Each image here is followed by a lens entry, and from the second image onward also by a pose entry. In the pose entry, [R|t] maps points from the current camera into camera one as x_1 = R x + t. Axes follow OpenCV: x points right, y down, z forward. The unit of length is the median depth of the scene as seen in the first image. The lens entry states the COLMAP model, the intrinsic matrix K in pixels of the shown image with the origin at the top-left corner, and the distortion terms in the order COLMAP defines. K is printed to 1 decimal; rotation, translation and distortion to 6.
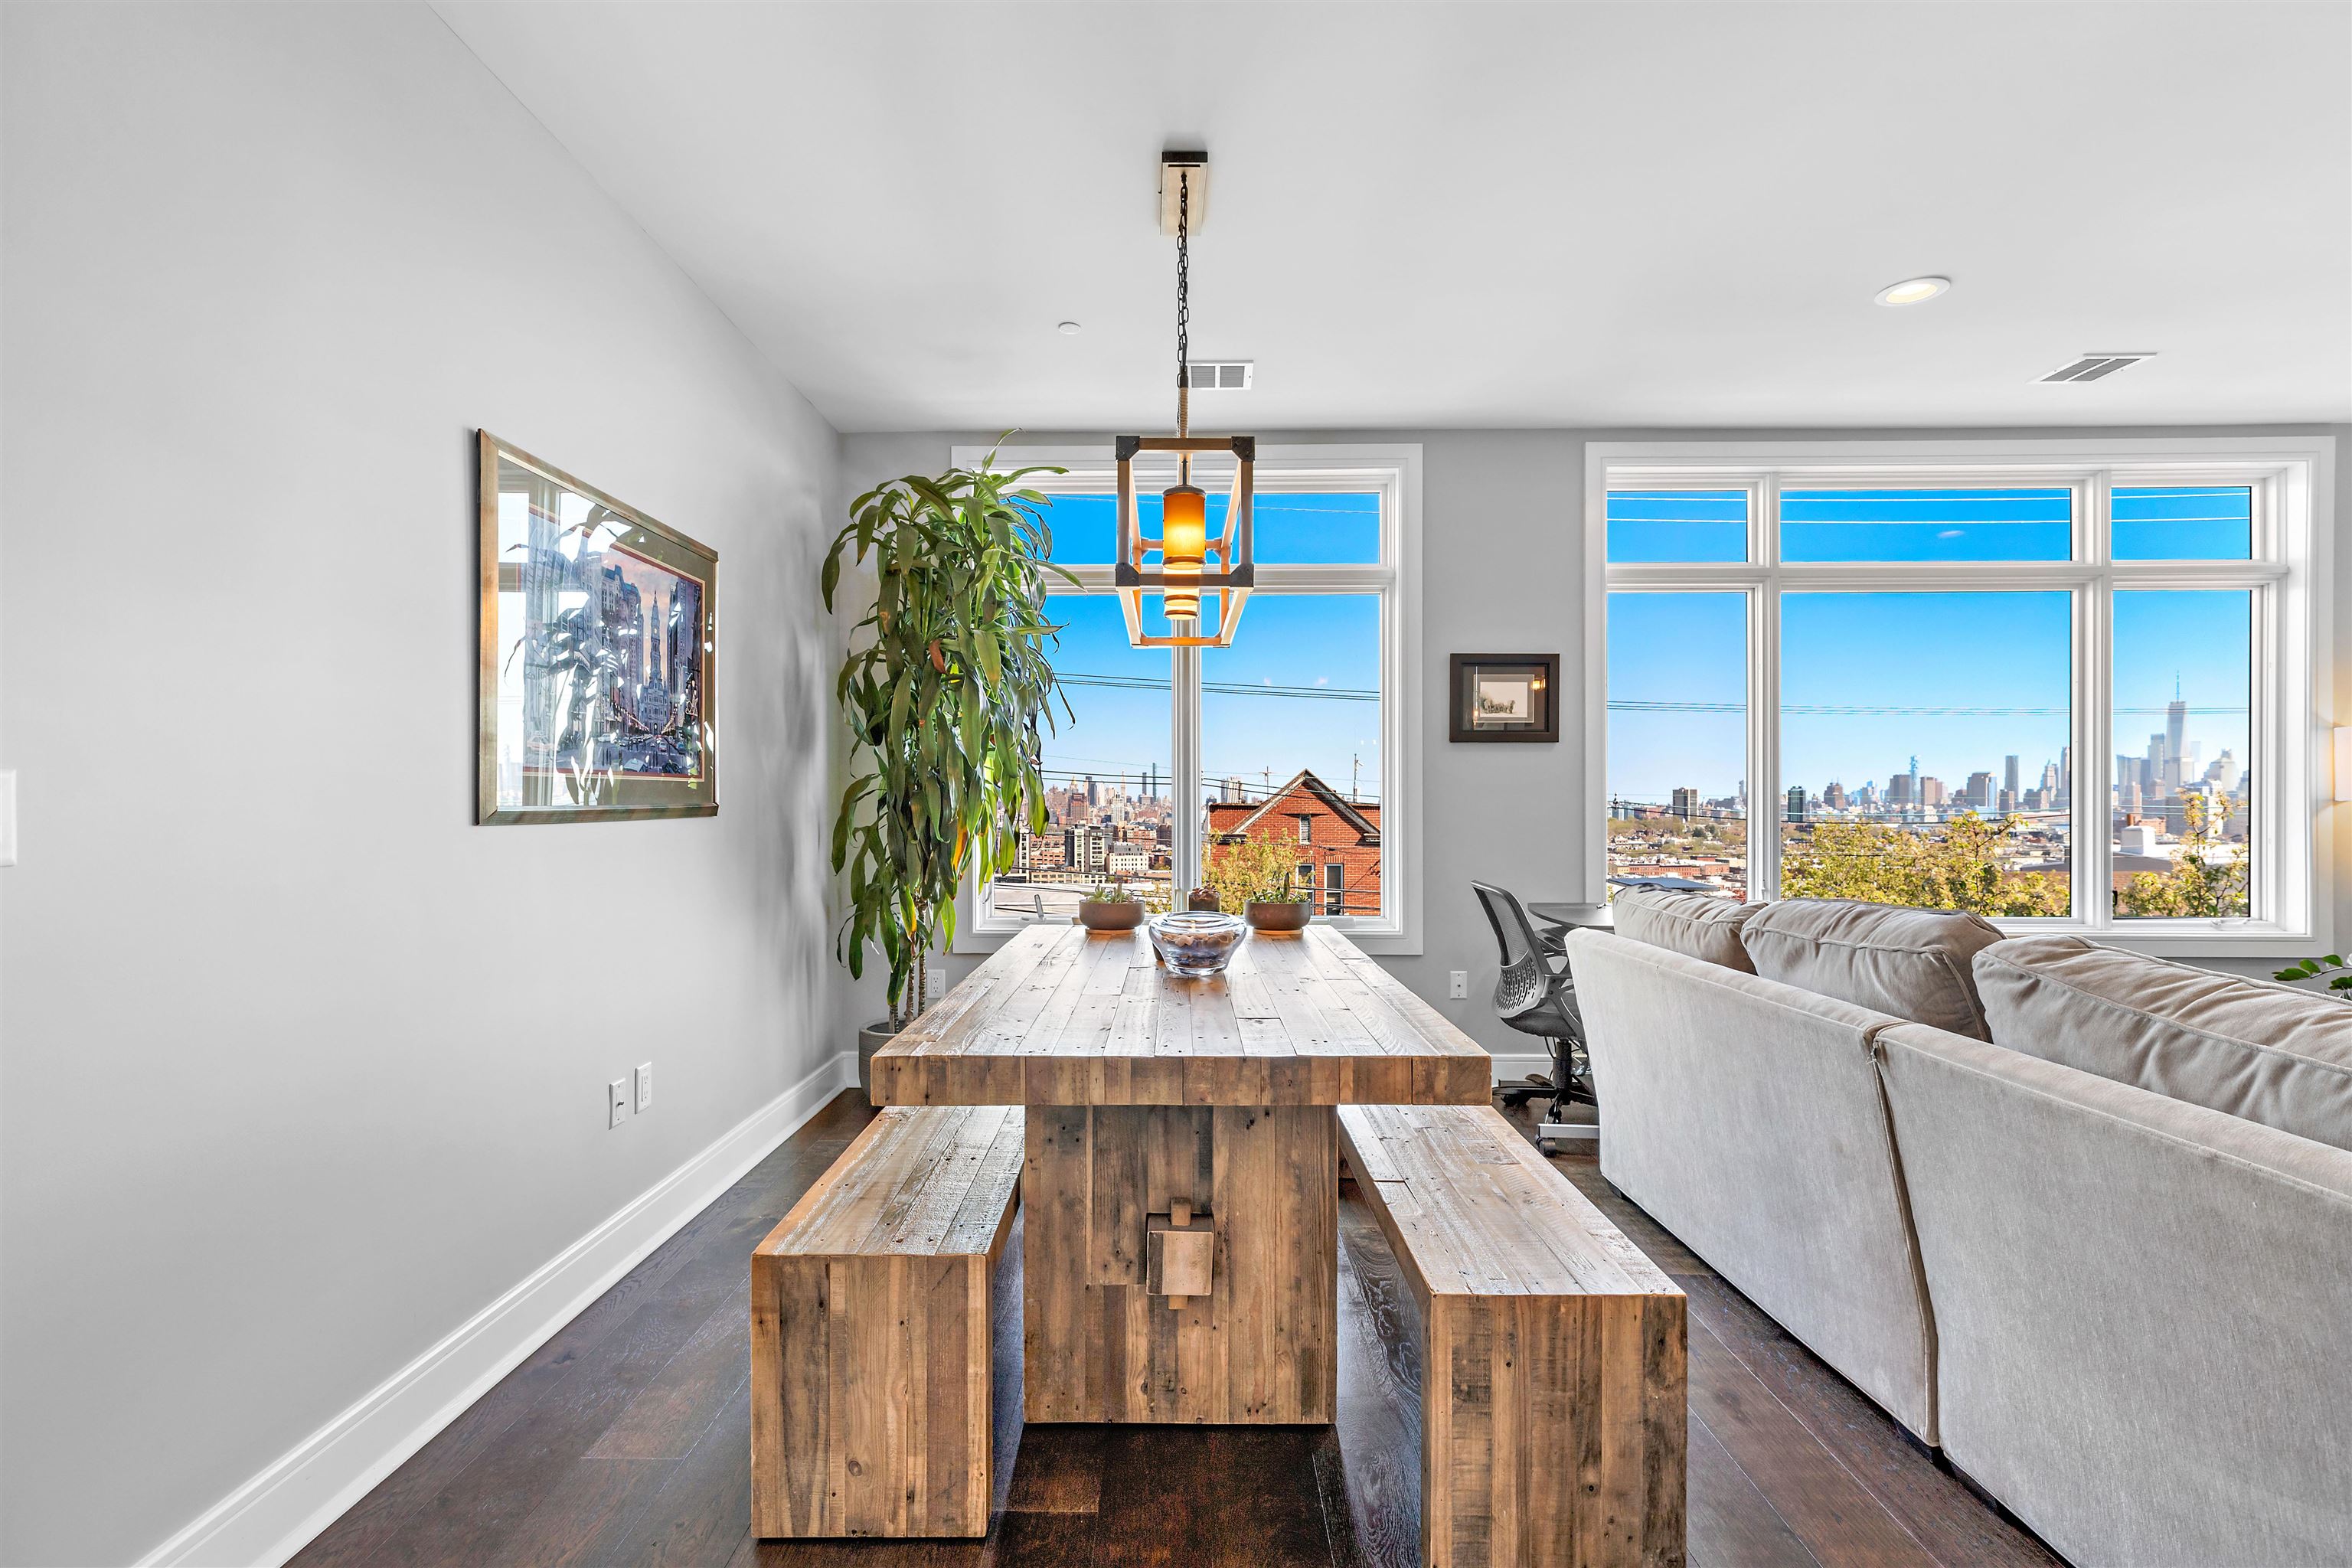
lens RADIAL K [[1073.9, 0, 1170.8], [0, 1073.9, 805.1], [0, 0, 1]] dist [0.007092, -0.000531]
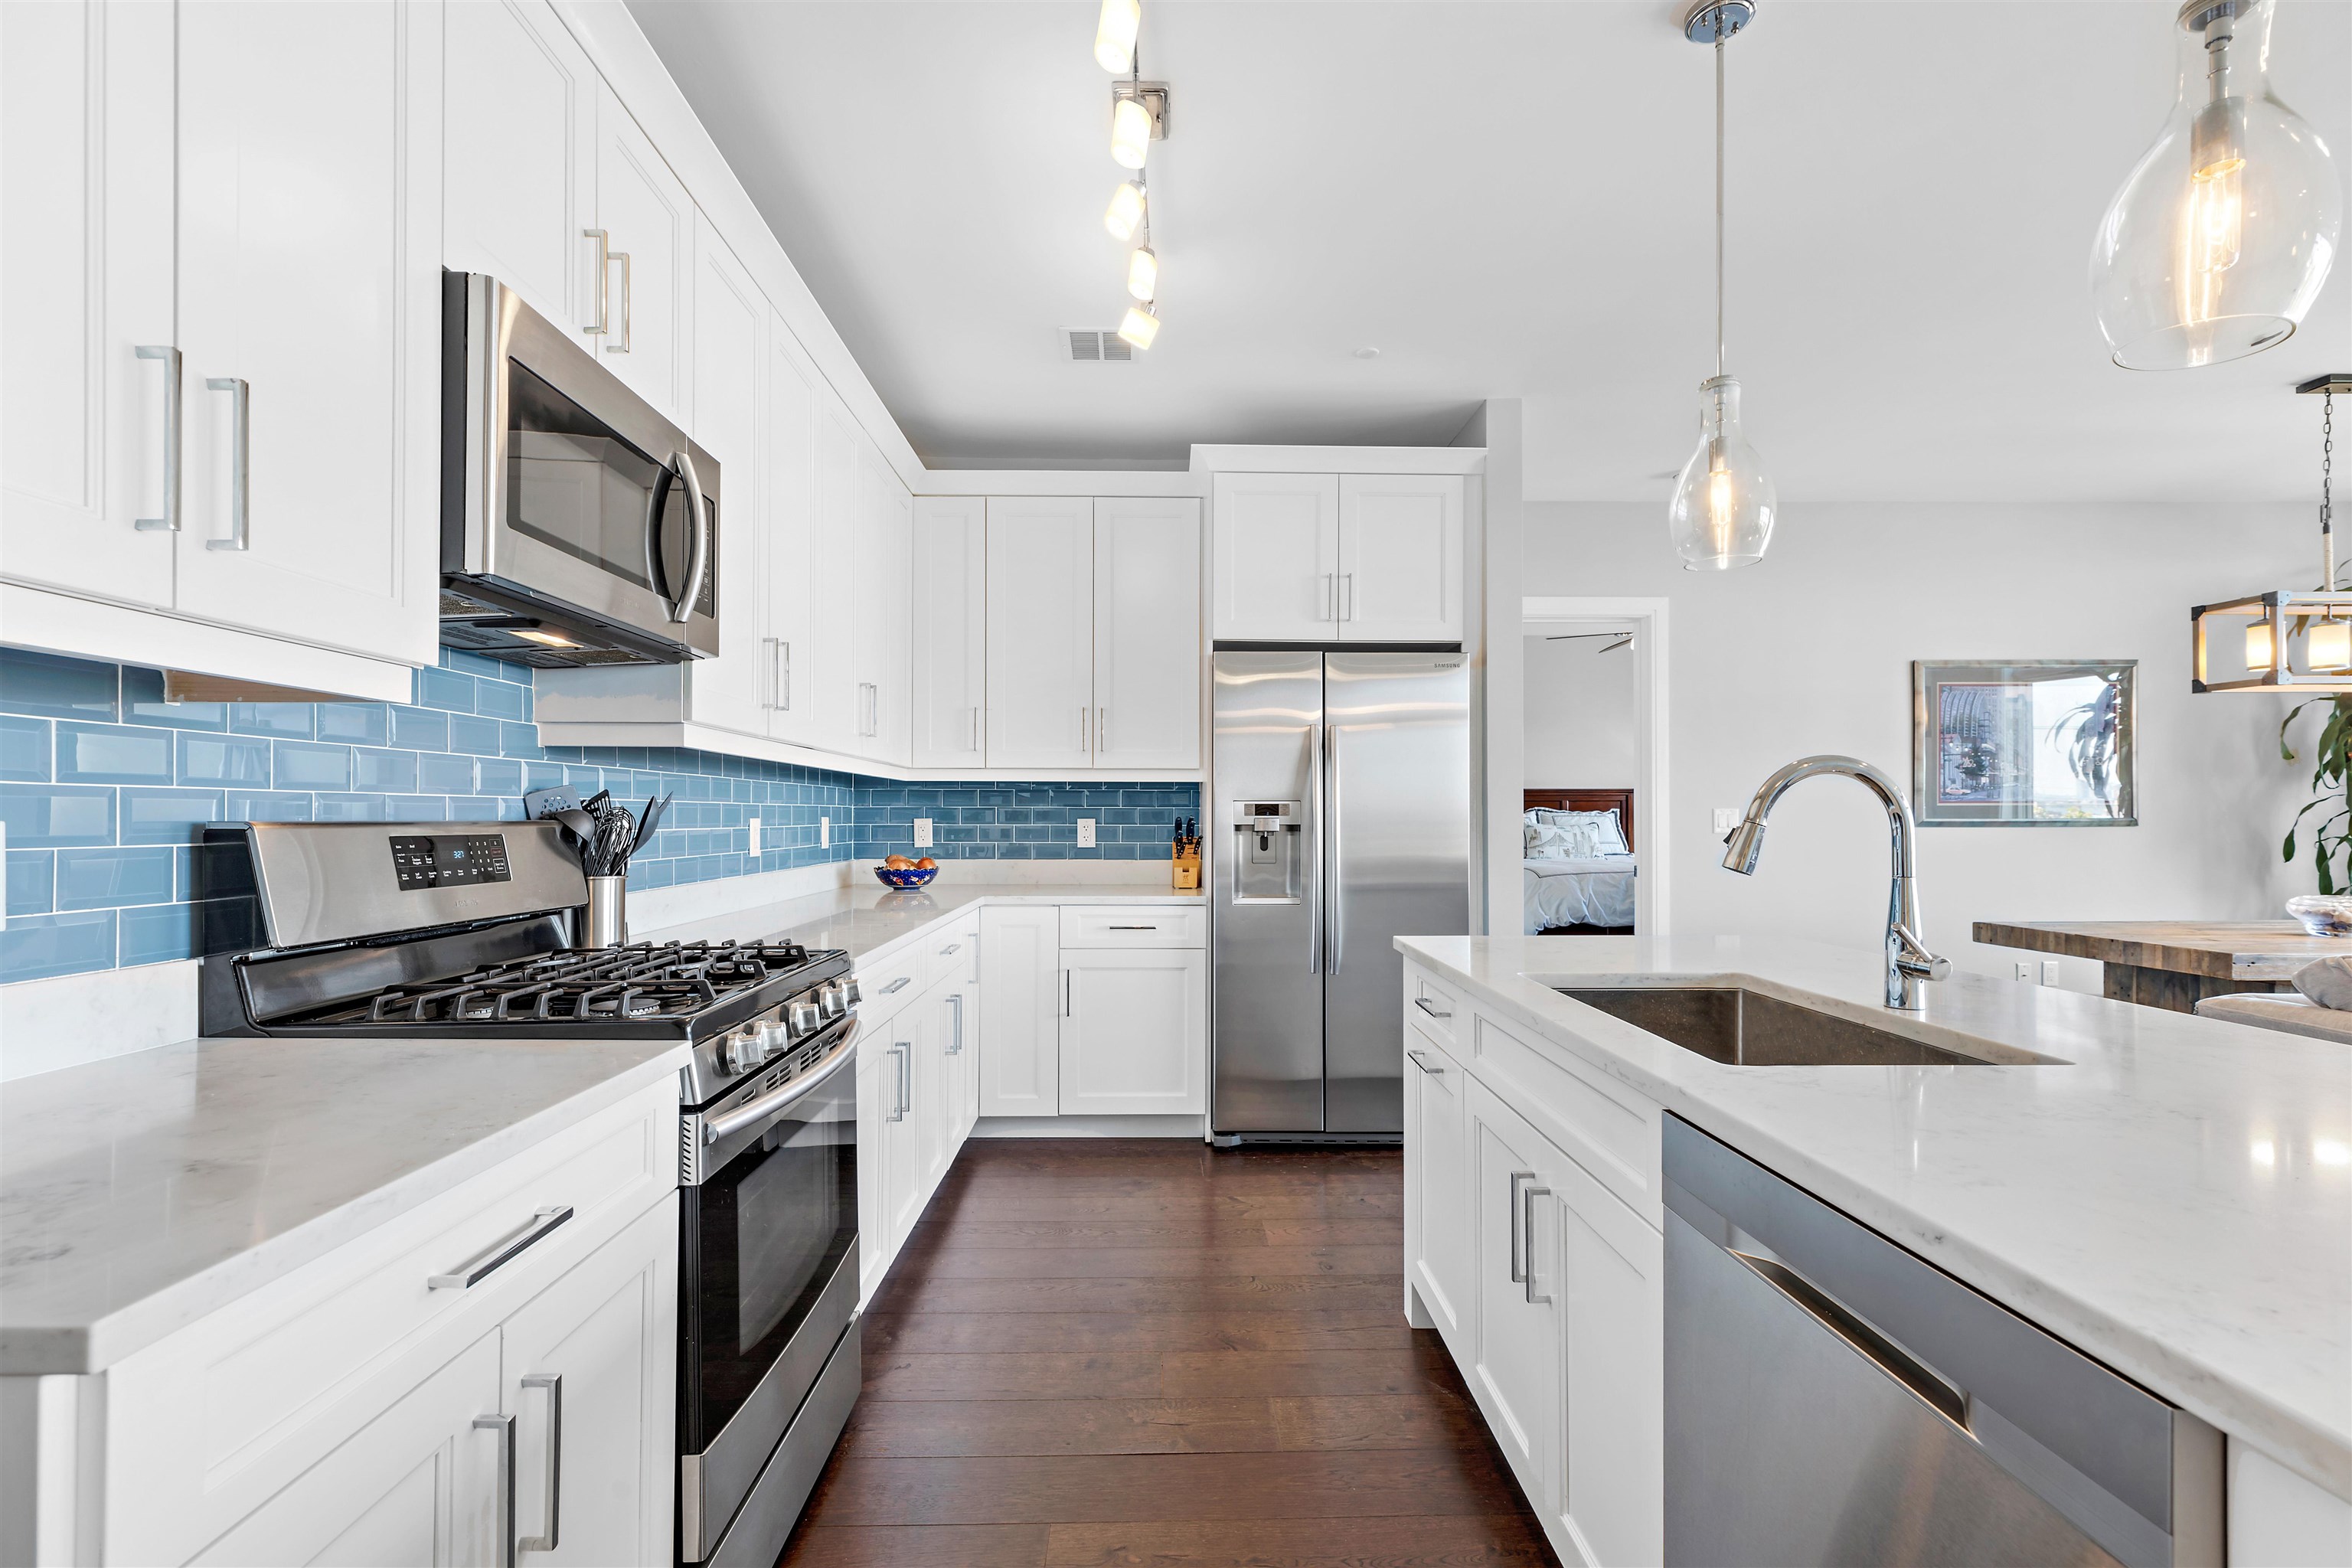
lens RADIAL K [[1073.9, 0, 1170.8], [0, 1073.9, 805.1], [0, 0, 1]] dist [0.007092, -0.000531]
pose [[0.038484, -0.007462, -0.999231, 1.751353], [-0.003705, 0.999964, -0.007610, -0.004558], [0.999252, 0.003995, 0.038455, -0.764775]]
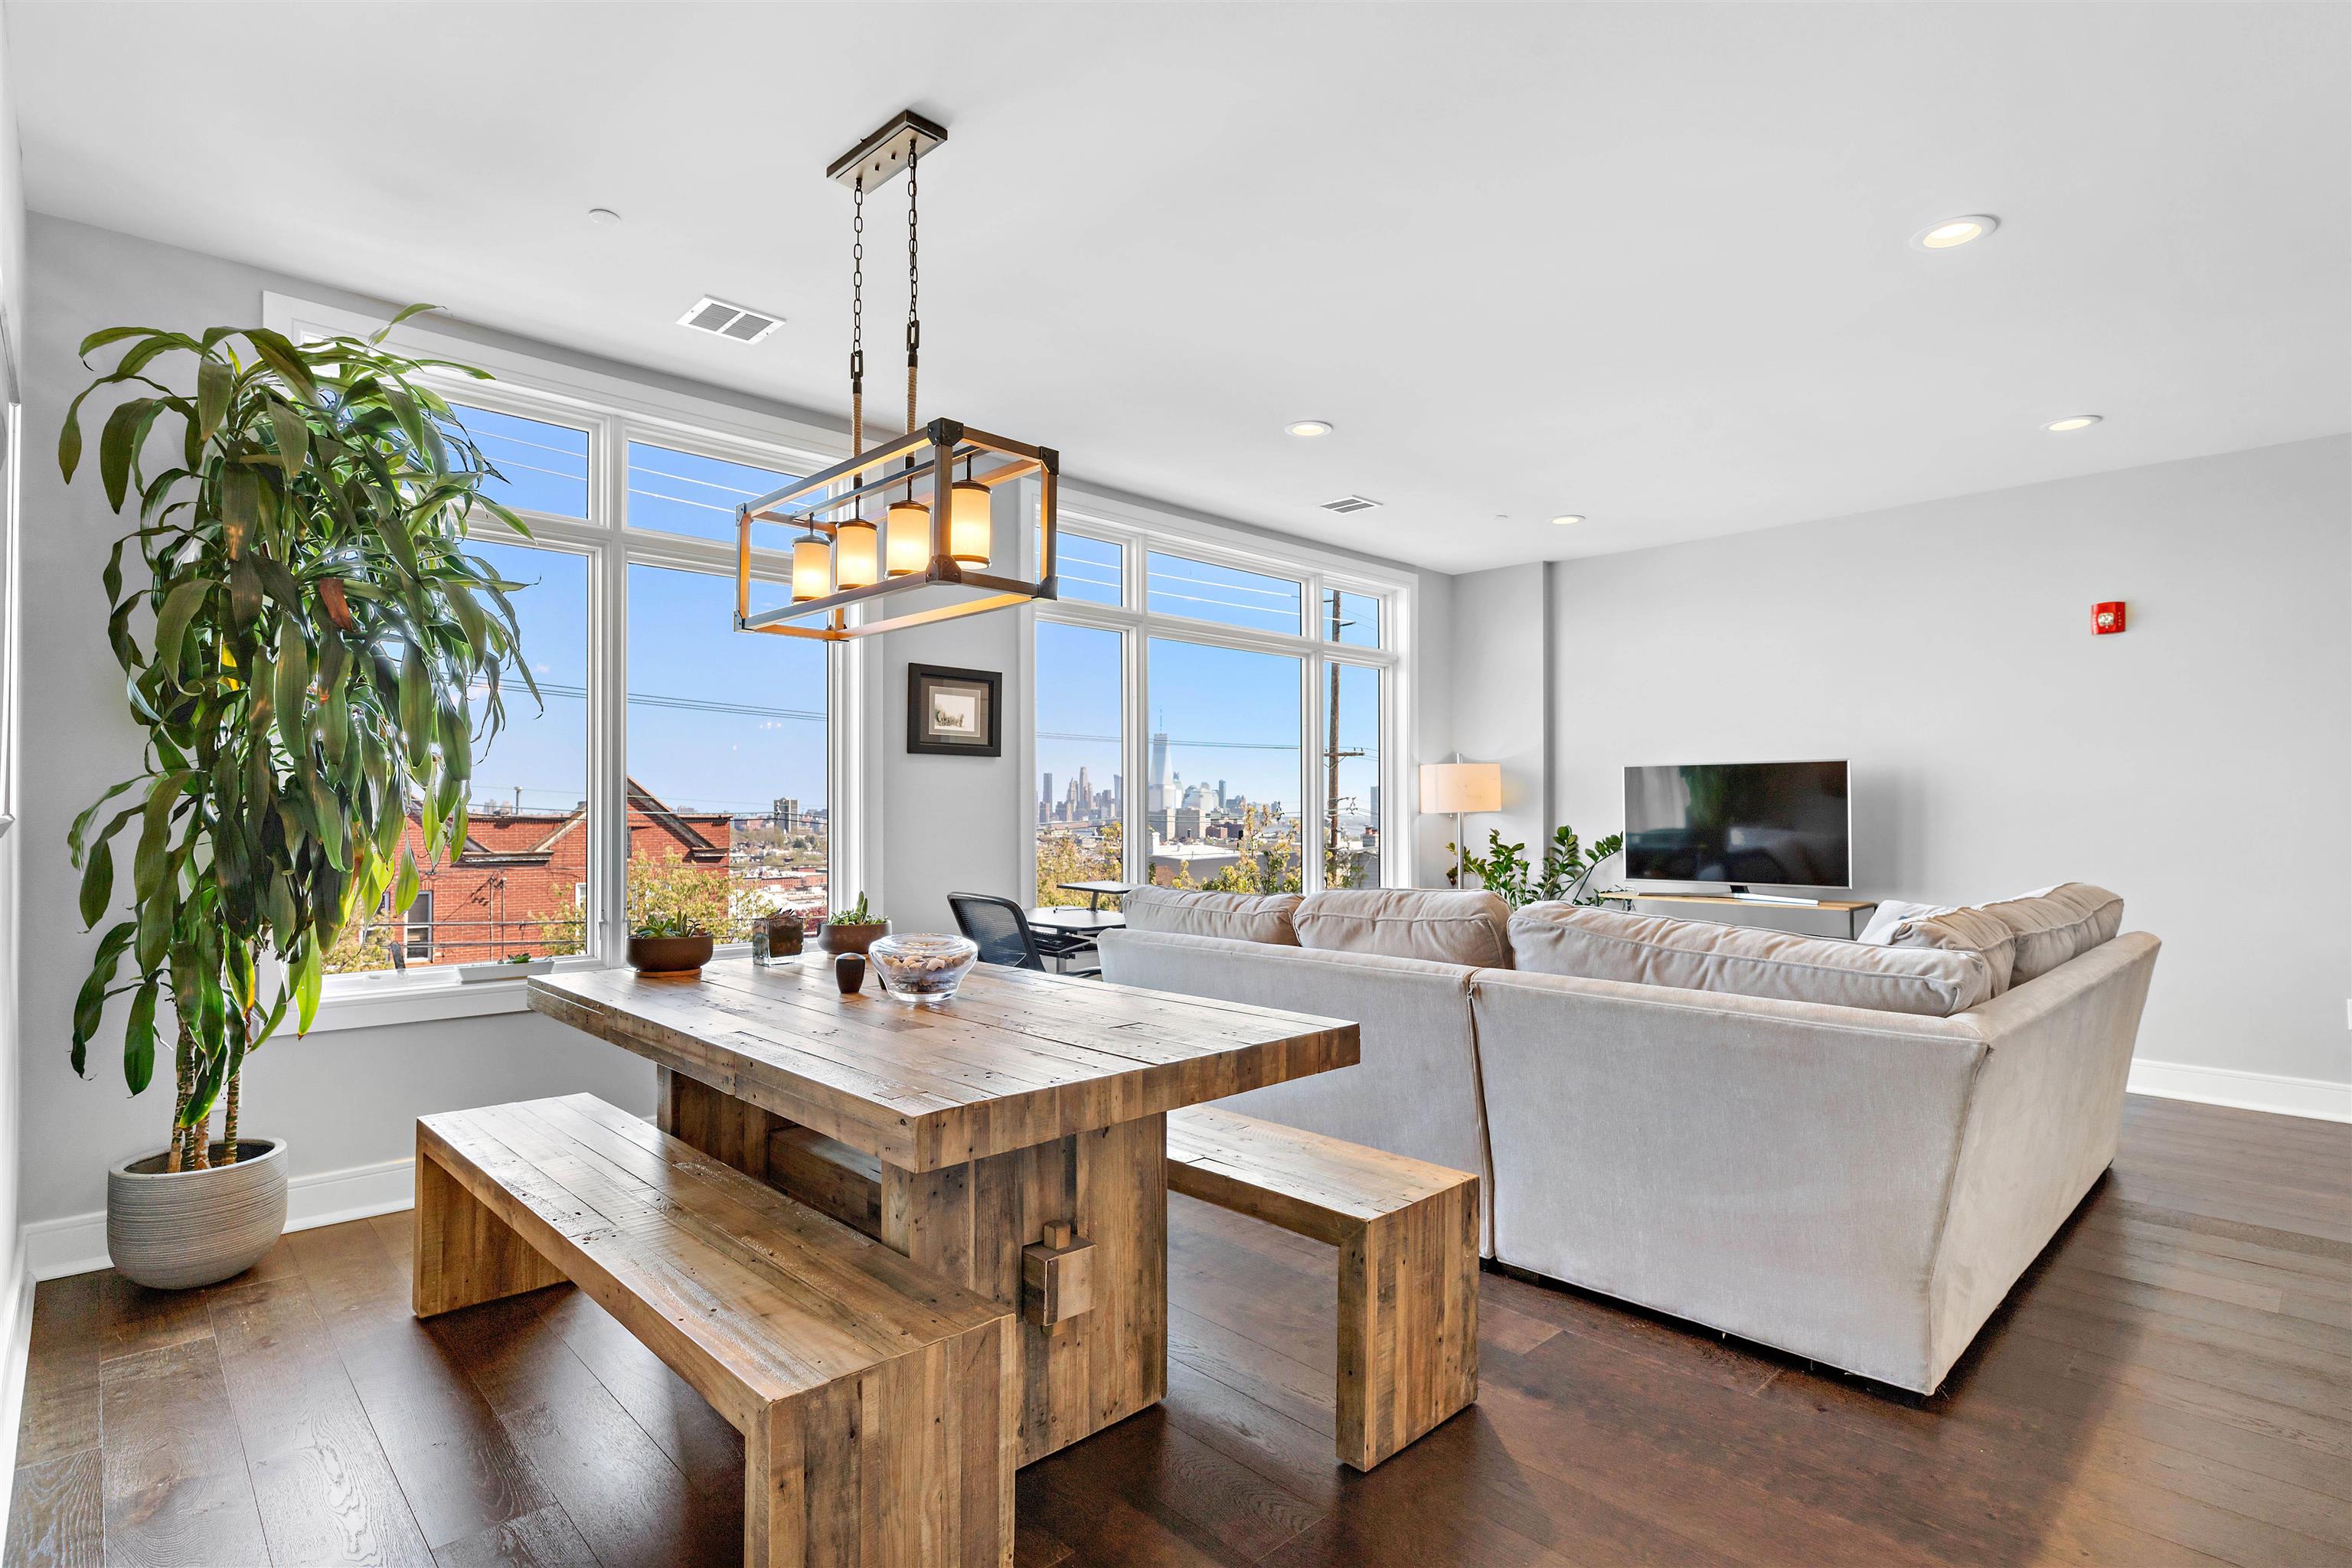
lens RADIAL K [[1154.0, 0, 1170.5], [0, 1154.0, 799.6], [0, 0, 1]] dist [-0.001278, -0.000037]
pose [[0.714685, 0.009069, 0.699387, -0.650206], [0.000591, 0.999908, -0.013569, -0.003087], [-0.699446, 0.010111, 0.714614, 0.172444]]
